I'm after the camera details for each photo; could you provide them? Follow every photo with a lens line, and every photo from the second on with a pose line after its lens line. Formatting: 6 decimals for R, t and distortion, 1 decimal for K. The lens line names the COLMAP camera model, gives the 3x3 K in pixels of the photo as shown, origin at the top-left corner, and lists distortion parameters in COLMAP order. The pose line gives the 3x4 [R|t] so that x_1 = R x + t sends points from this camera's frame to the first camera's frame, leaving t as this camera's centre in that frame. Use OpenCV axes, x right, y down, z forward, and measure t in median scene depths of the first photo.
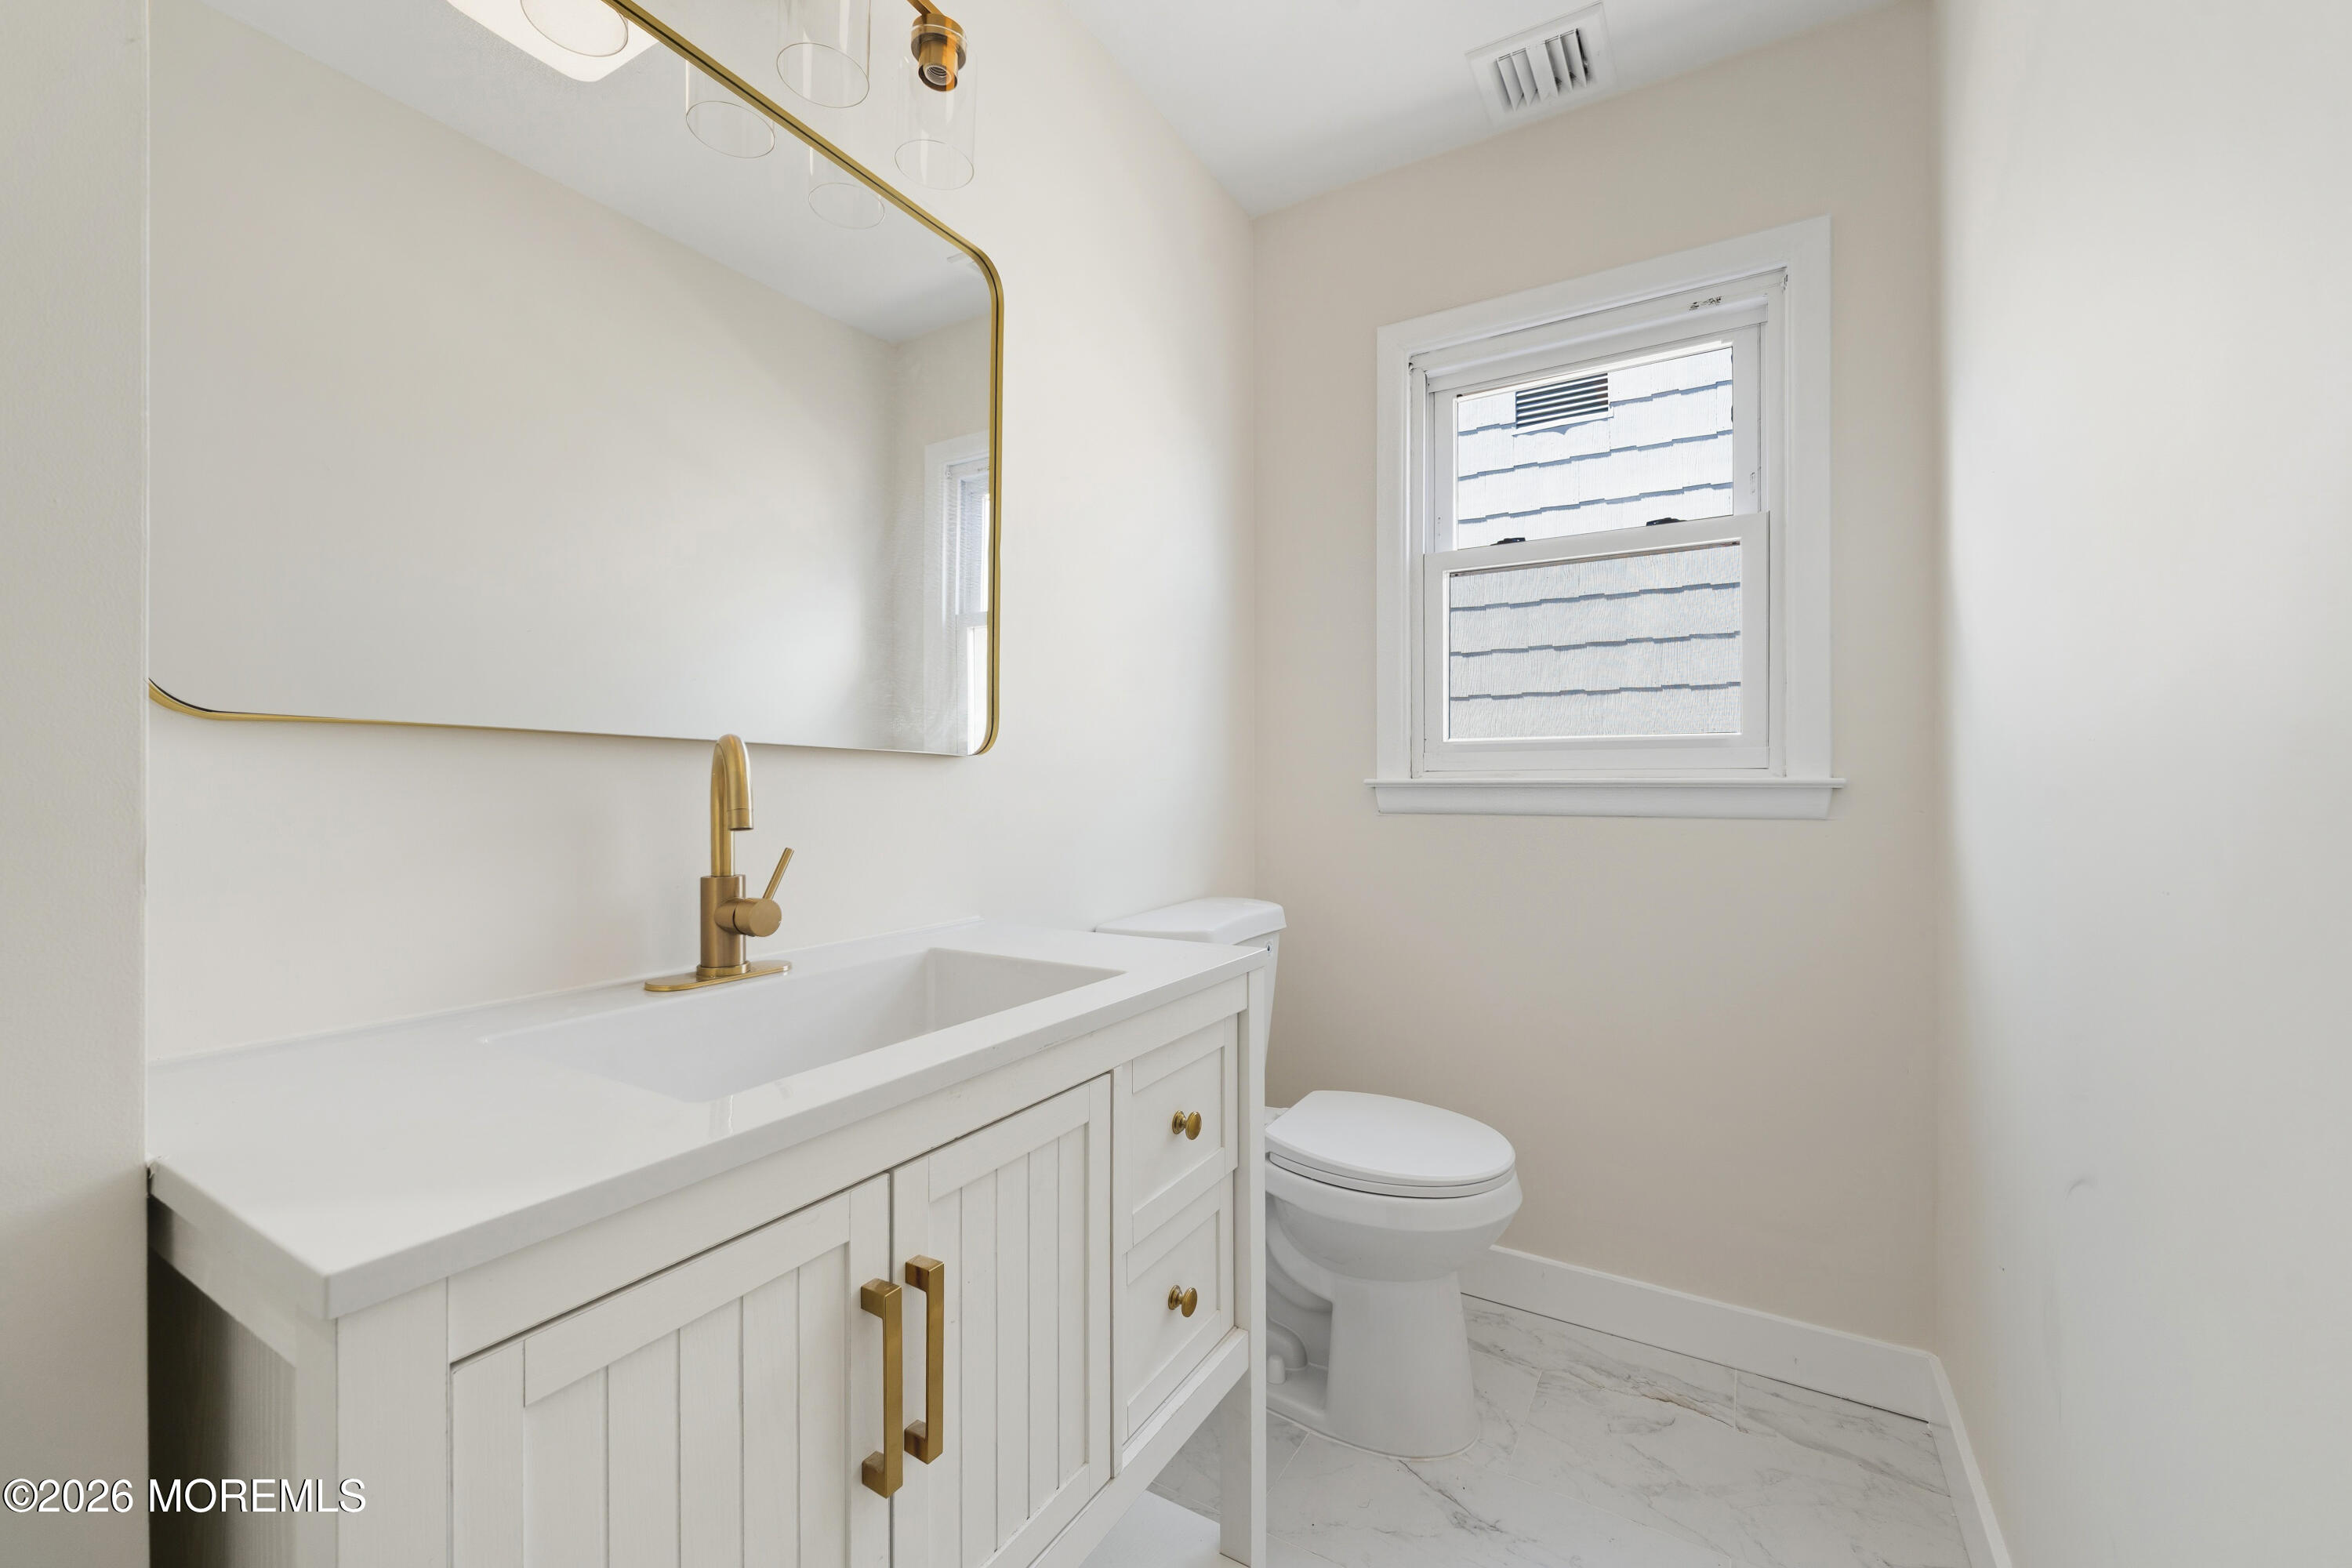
lens RADIAL K [[960.6, 0, 1177.5], [0, 960.6, 784.3], [0, 0, 1]] dist [0.001135, -0.000247]
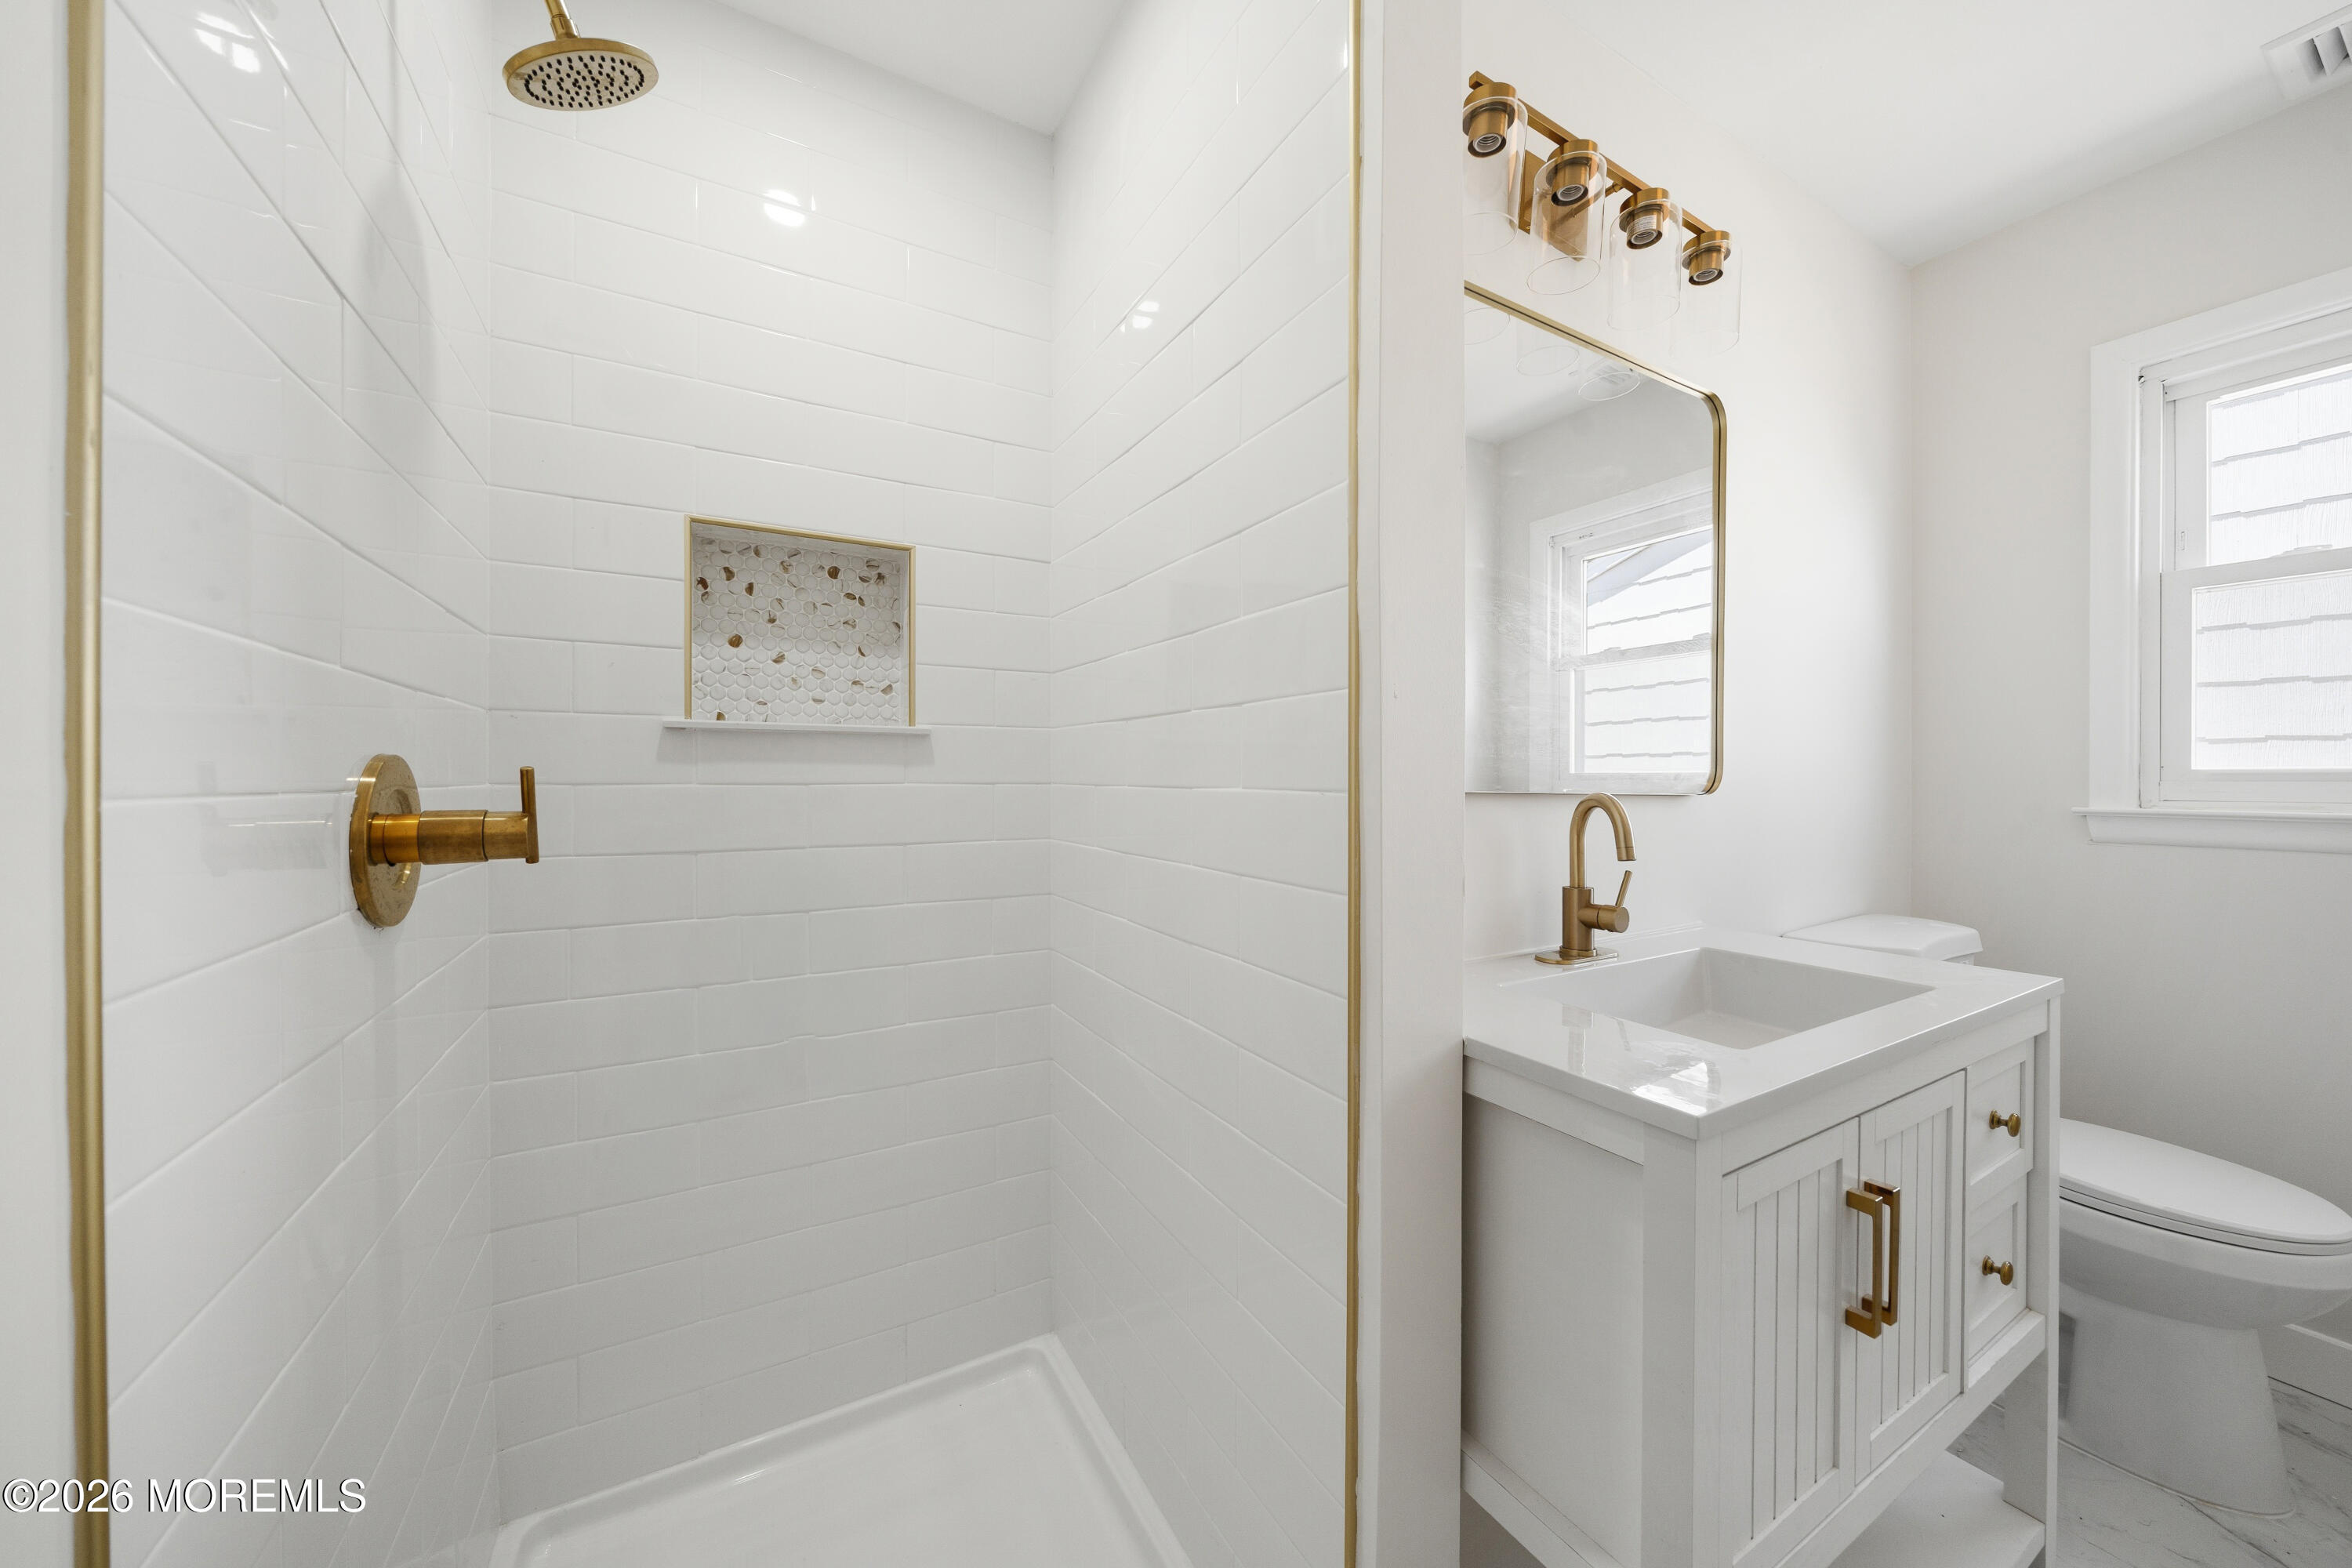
lens RADIAL K [[815.5, 0, 1177.8], [0, 815.5, 783.5], [0, 0, 1]] dist [-0.002475, 0.000105]
pose [[0.868018, 0.003081, -0.496523, -0.323350], [-0.001055, 0.999990, 0.004361, -0.056503], [0.496531, -0.003262, 0.868013, -0.315790]]
